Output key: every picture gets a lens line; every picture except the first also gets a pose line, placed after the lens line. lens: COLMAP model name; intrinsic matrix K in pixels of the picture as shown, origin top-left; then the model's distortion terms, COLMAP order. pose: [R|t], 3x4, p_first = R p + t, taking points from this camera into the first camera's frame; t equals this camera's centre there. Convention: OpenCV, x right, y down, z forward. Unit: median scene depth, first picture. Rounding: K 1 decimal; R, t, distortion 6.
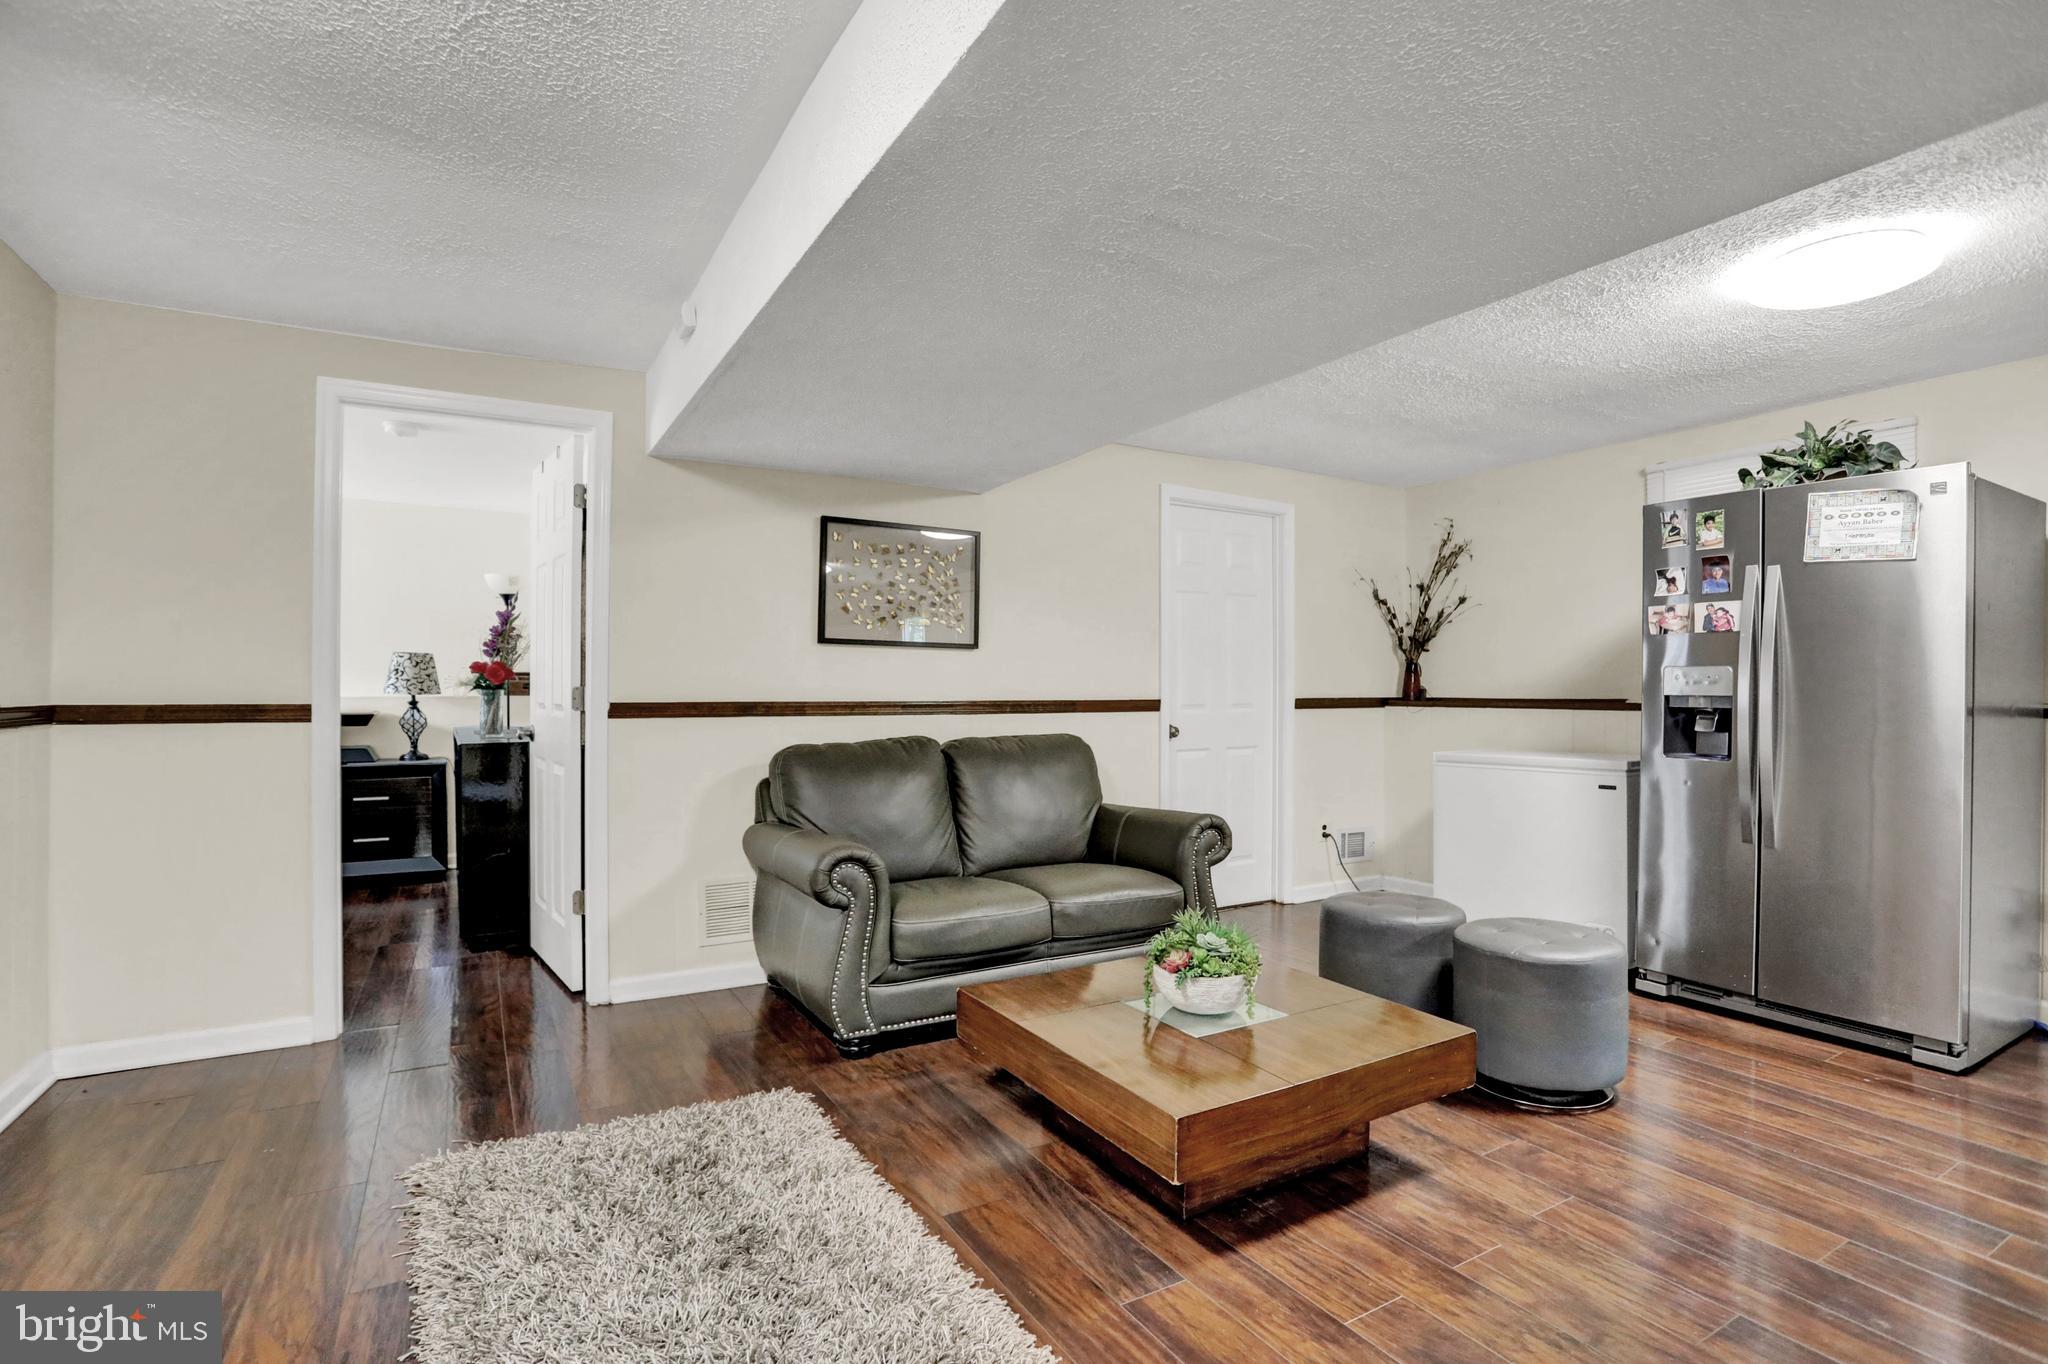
lens RADIAL K [[986.9, 0, 1062.8], [0, 986.9, 689.6], [0, 0, 1]] dist [-0.027328, 0.010161]
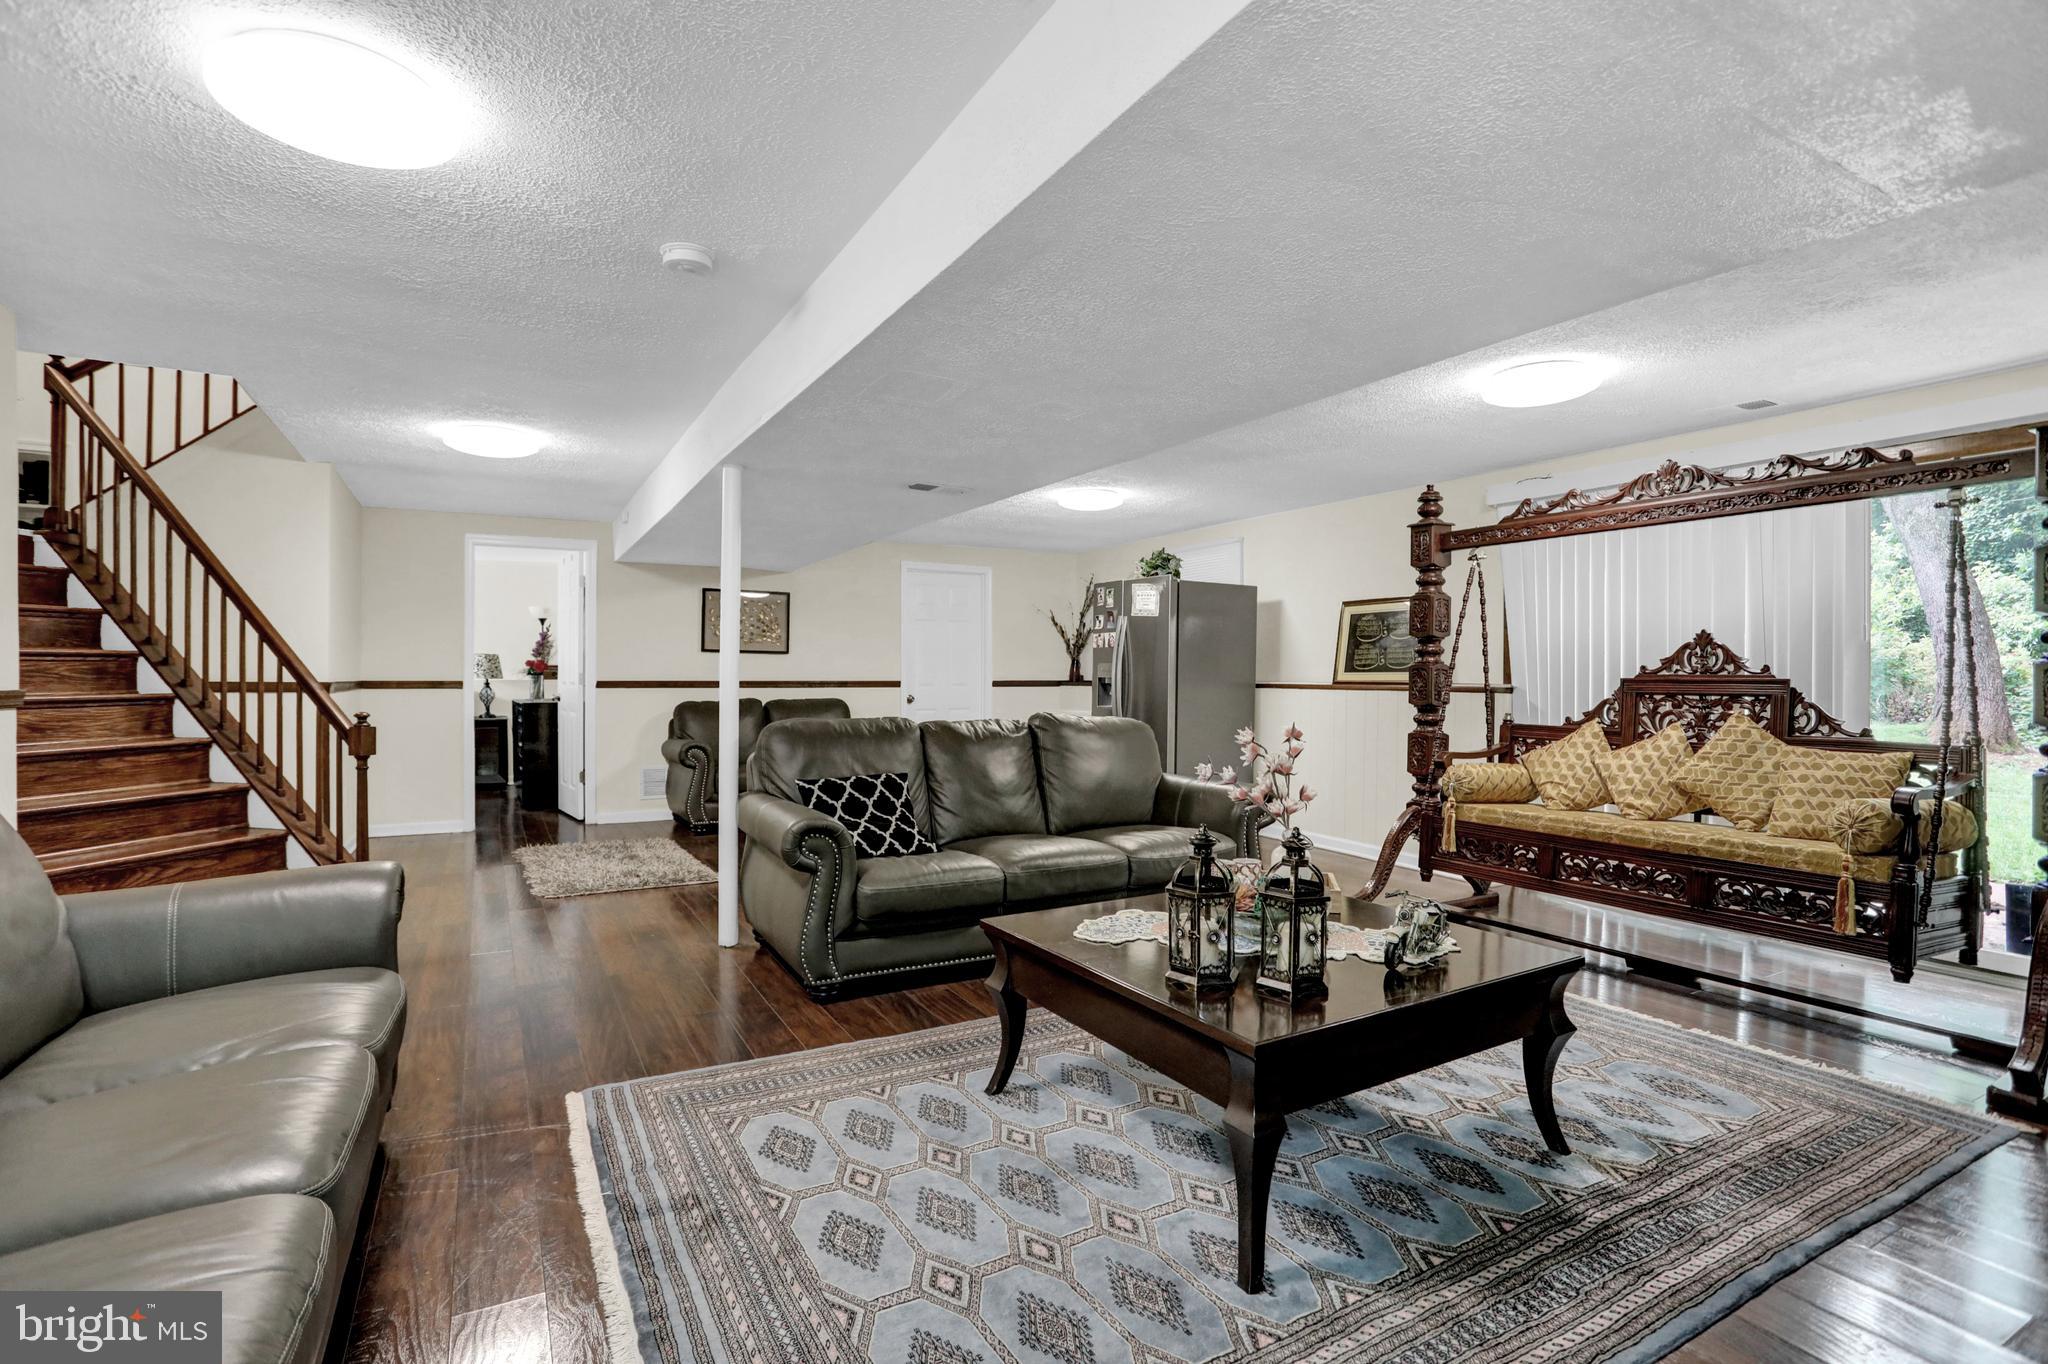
lens RADIAL K [[986.9, 0, 1019.2], [0, 986.9, 680.1], [0, 0, 1]] dist [-0.027328, 0.010161]
pose [[0.999008, 0.000593, -0.044526, 0.398667], [-0.000714, 0.999996, -0.002707, 0.013416], [0.044524, 0.002736, 0.999005, -0.790890]]
